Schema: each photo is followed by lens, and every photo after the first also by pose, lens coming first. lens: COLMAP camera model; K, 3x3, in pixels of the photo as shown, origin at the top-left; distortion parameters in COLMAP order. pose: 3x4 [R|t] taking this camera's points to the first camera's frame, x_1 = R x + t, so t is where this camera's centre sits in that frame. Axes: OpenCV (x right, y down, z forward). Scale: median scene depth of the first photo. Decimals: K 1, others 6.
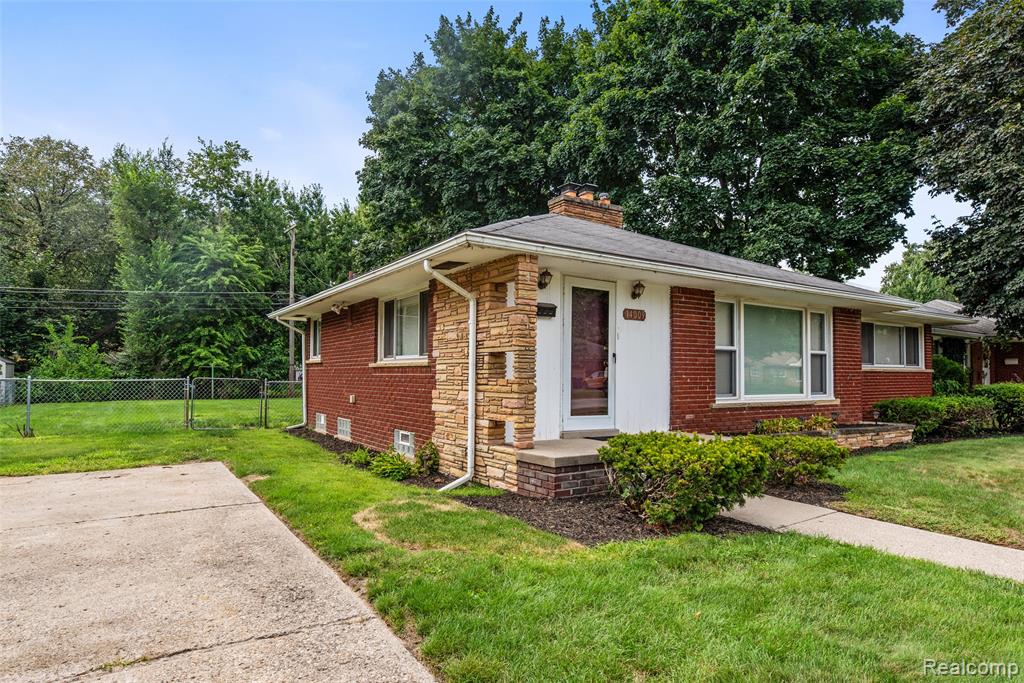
lens RADIAL K [[582.0, 0, 522.2], [0, 582.0, 361.1], [0, 0, 1]] dist [0.004914, -0.000160]
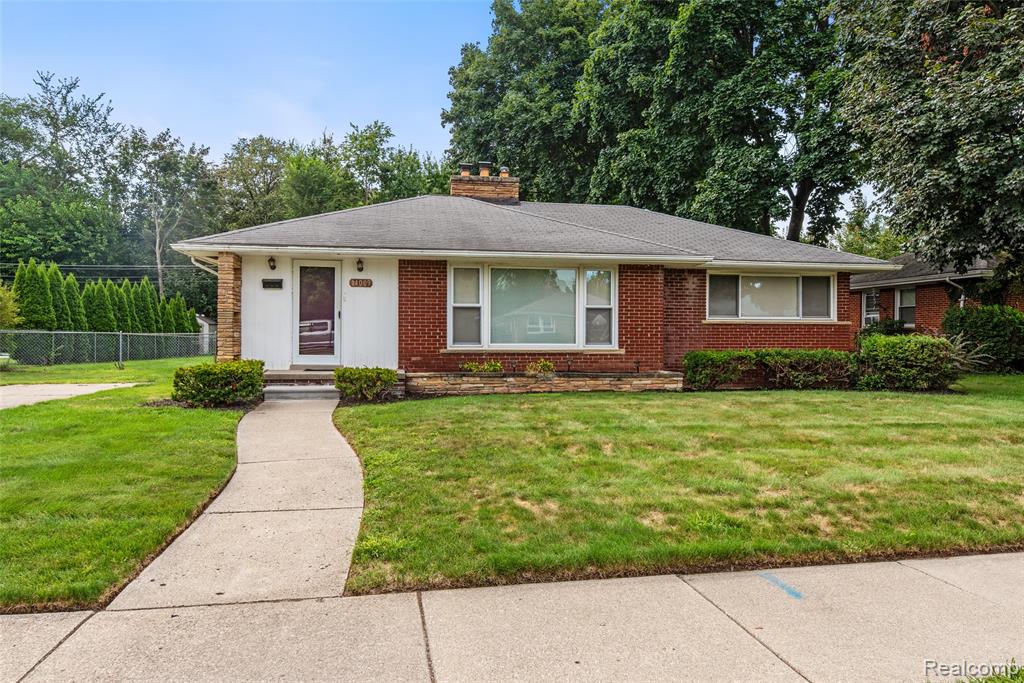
lens RADIAL K [[670.5, 0, 511.4], [0, 670.5, 341.6], [0, 0, 1]] dist [-0.004571, -0.000434]
pose [[0.915314, 0.000869, -0.402741, 0.707490], [0.011233, 0.999554, 0.027687, 0.011945], [0.402585, -0.029866, 0.914895, -0.192809]]
